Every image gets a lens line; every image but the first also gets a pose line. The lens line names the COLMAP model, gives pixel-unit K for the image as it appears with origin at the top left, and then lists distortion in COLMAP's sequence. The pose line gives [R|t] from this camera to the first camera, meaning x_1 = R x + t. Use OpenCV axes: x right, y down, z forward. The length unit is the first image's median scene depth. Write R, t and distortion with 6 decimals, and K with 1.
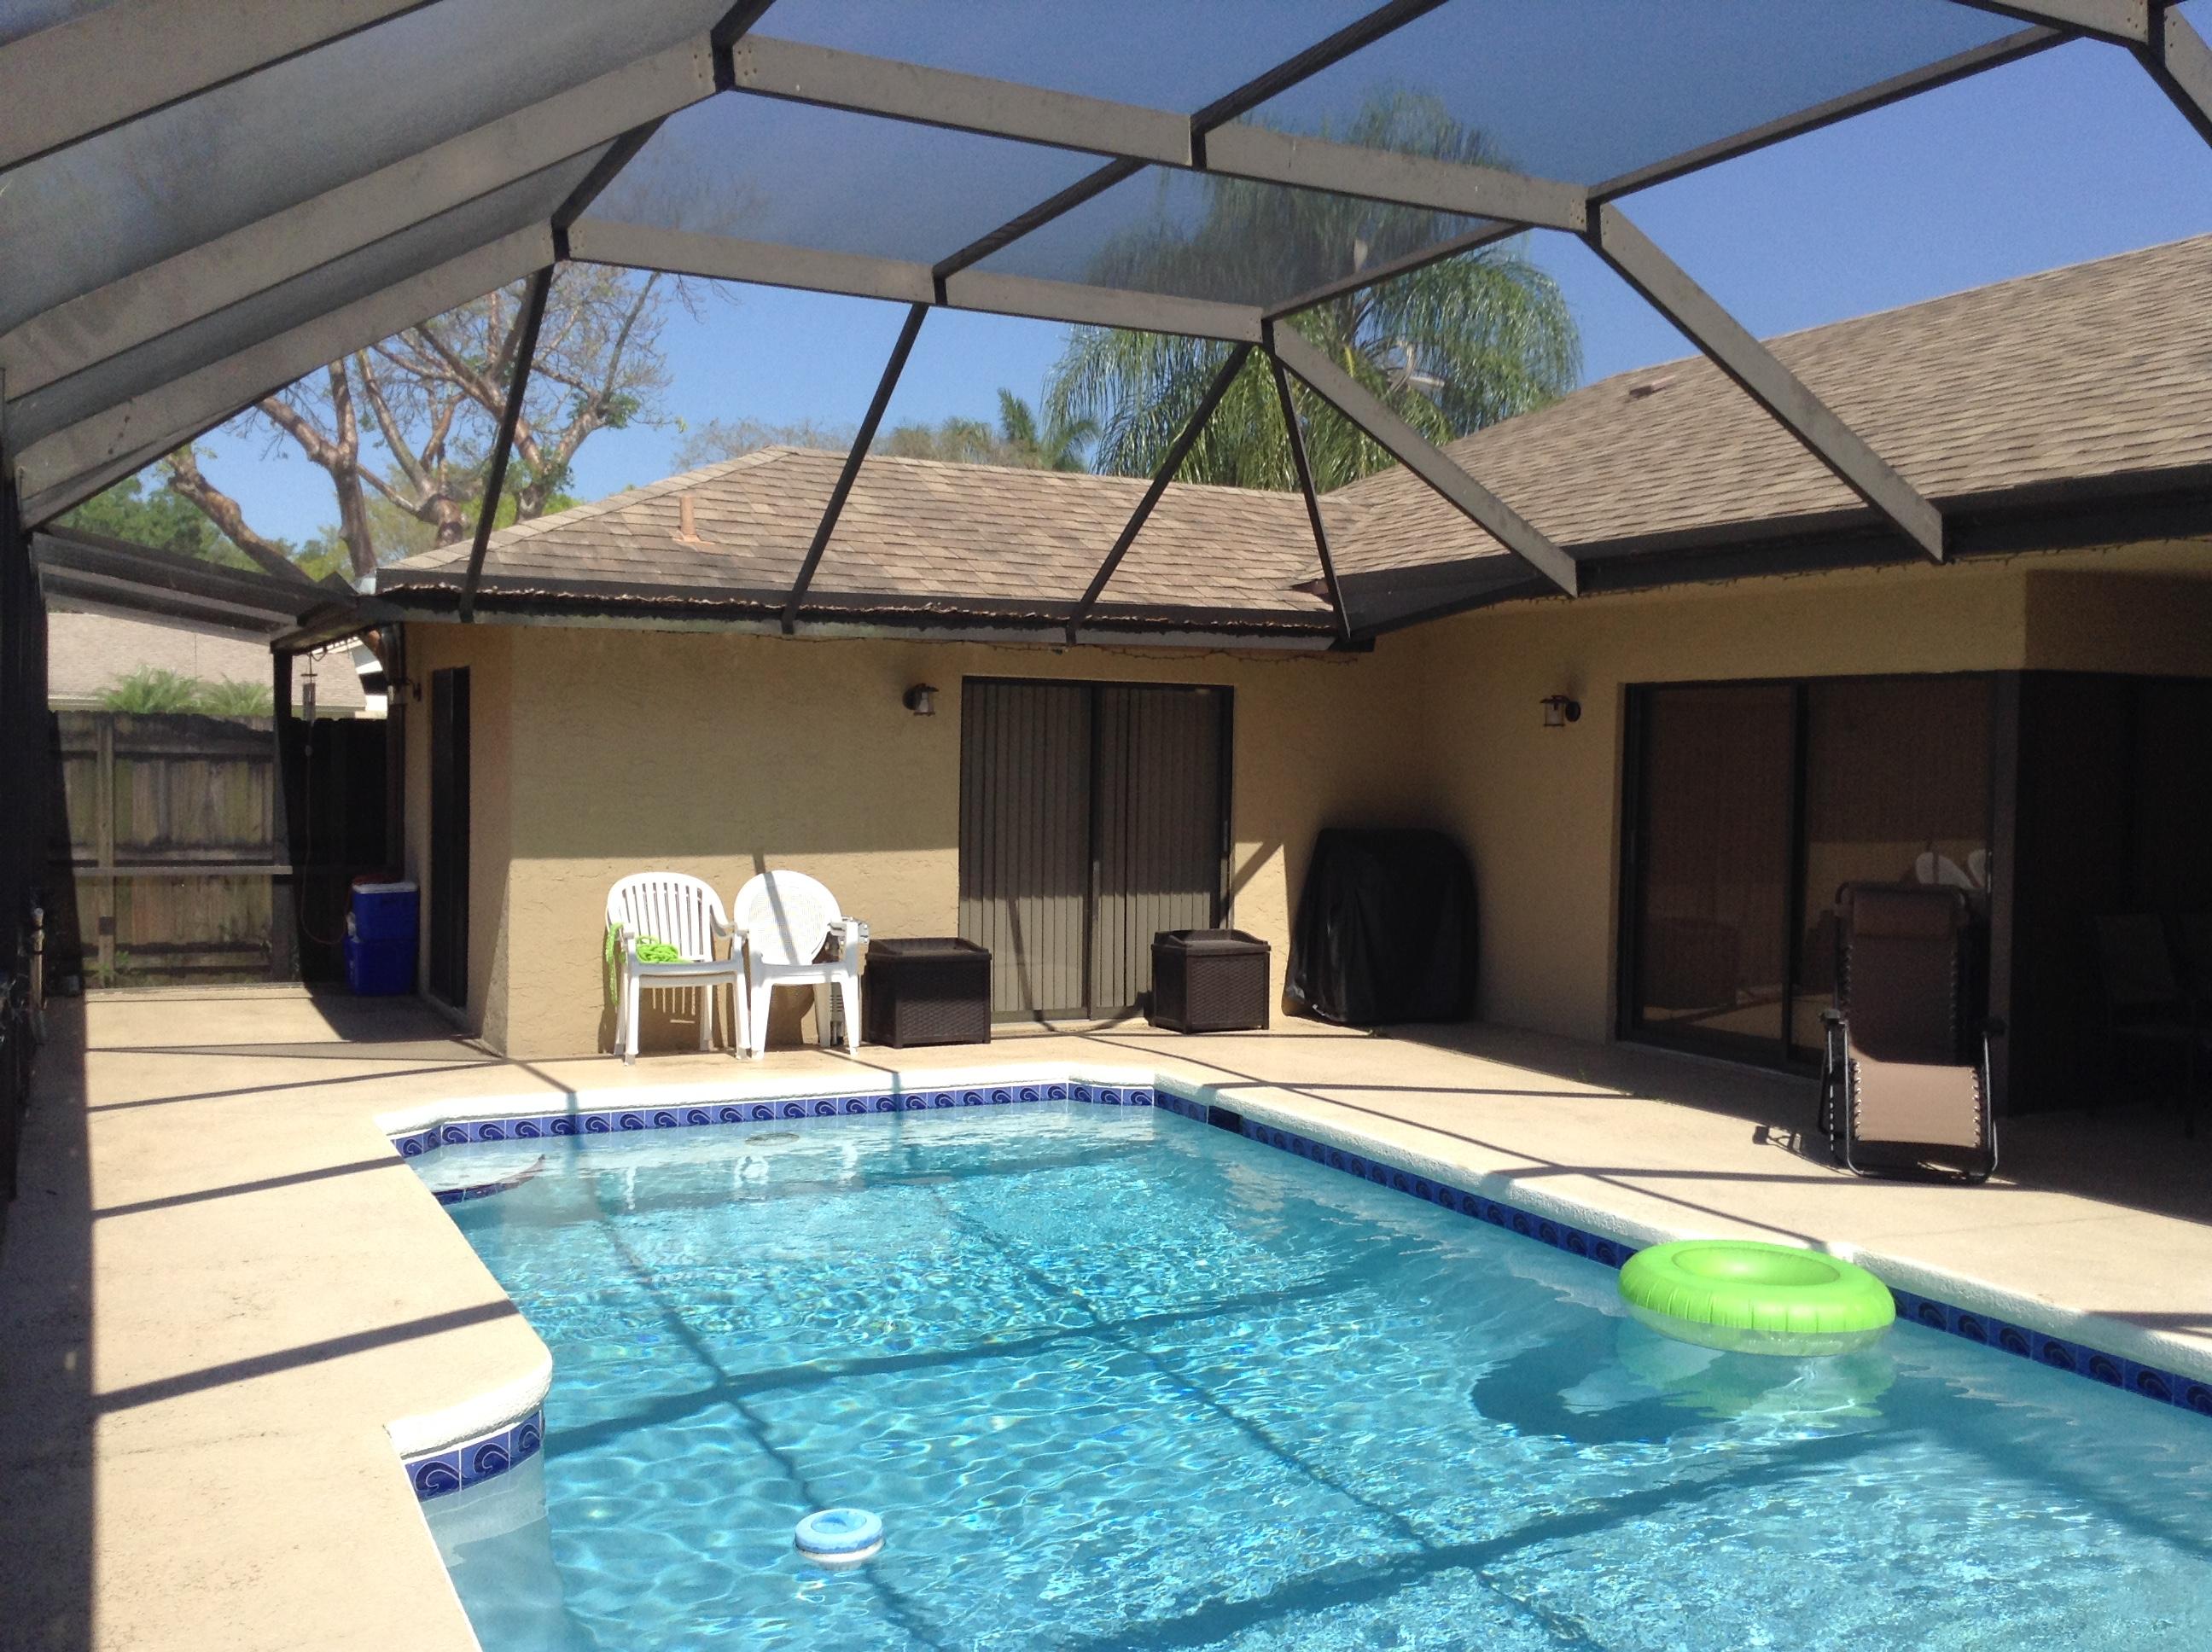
lens RADIAL K [[2012.9, 0, 1106.0], [0, 2012.9, 826.0], [0, 0, 1]] dist [0.145654, -0.281487]
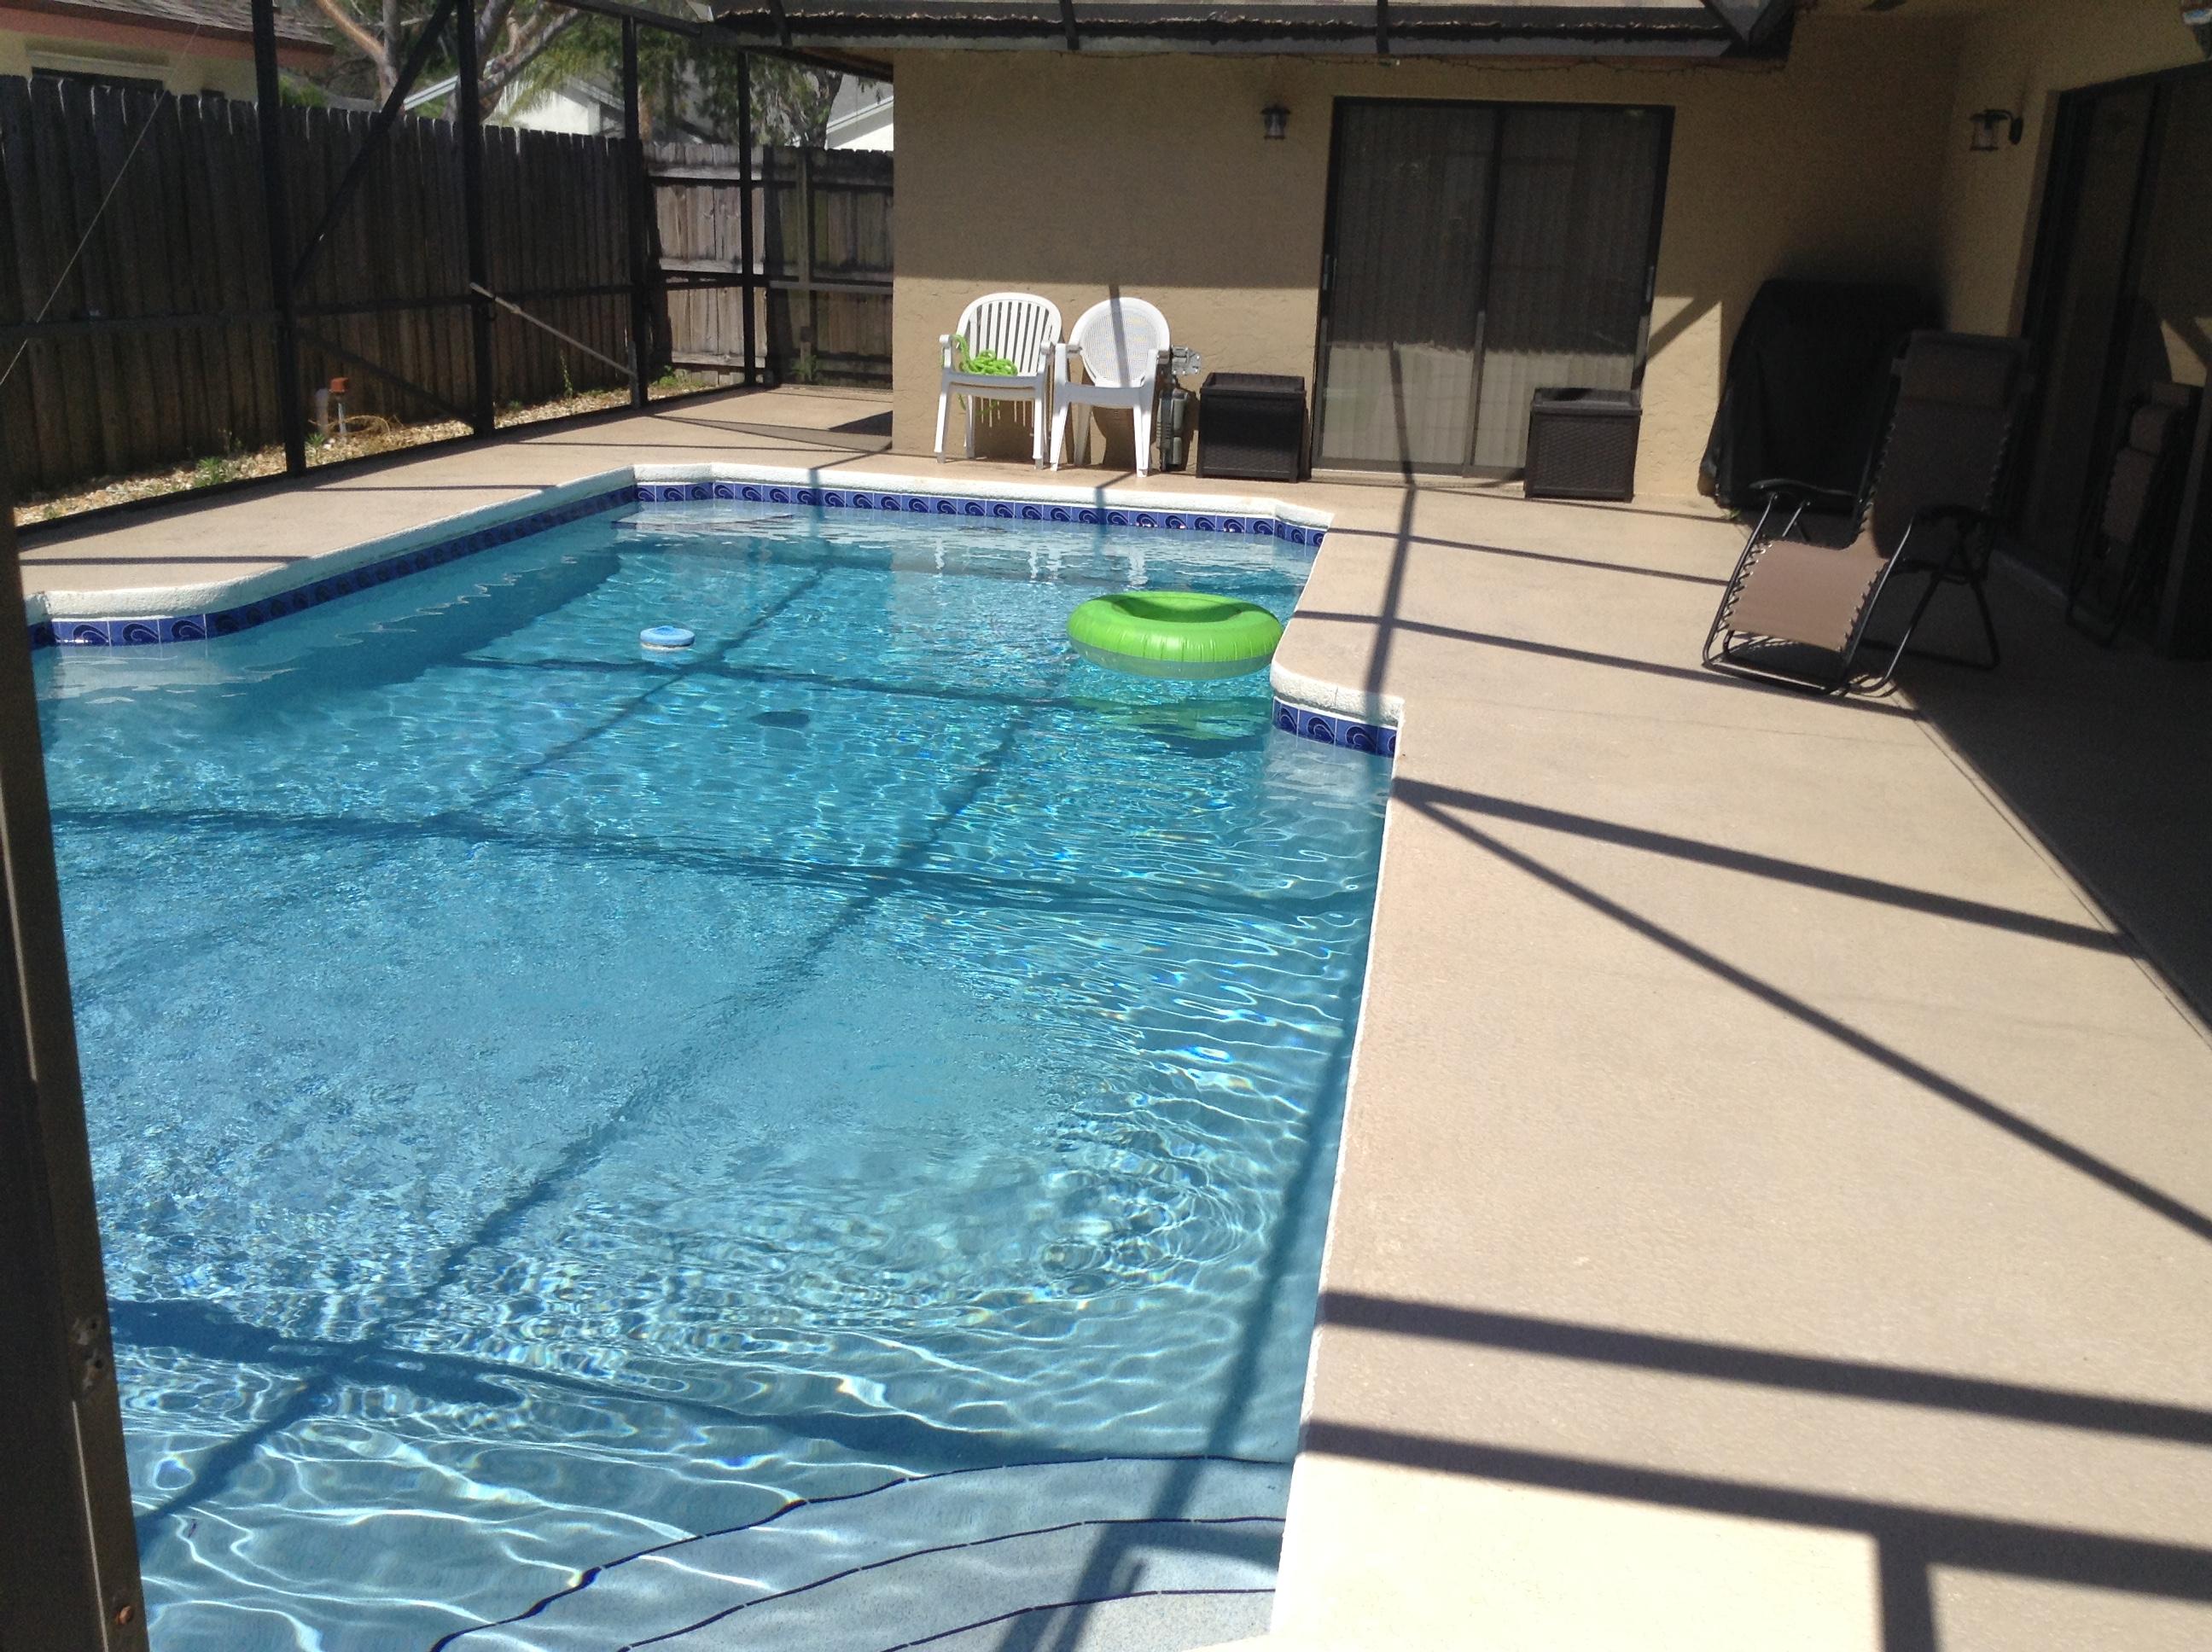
lens RADIAL K [[2012.9, 0, 1106.0], [0, 2012.9, 826.0], [0, 0, 1]] dist [0.145654, -0.281487]
pose [[0.806834, 0.184891, -0.561100, 0.462921], [-0.045053, 0.966257, 0.253611, 0.020041], [0.589057, -0.179343, 0.787939, 0.106901]]
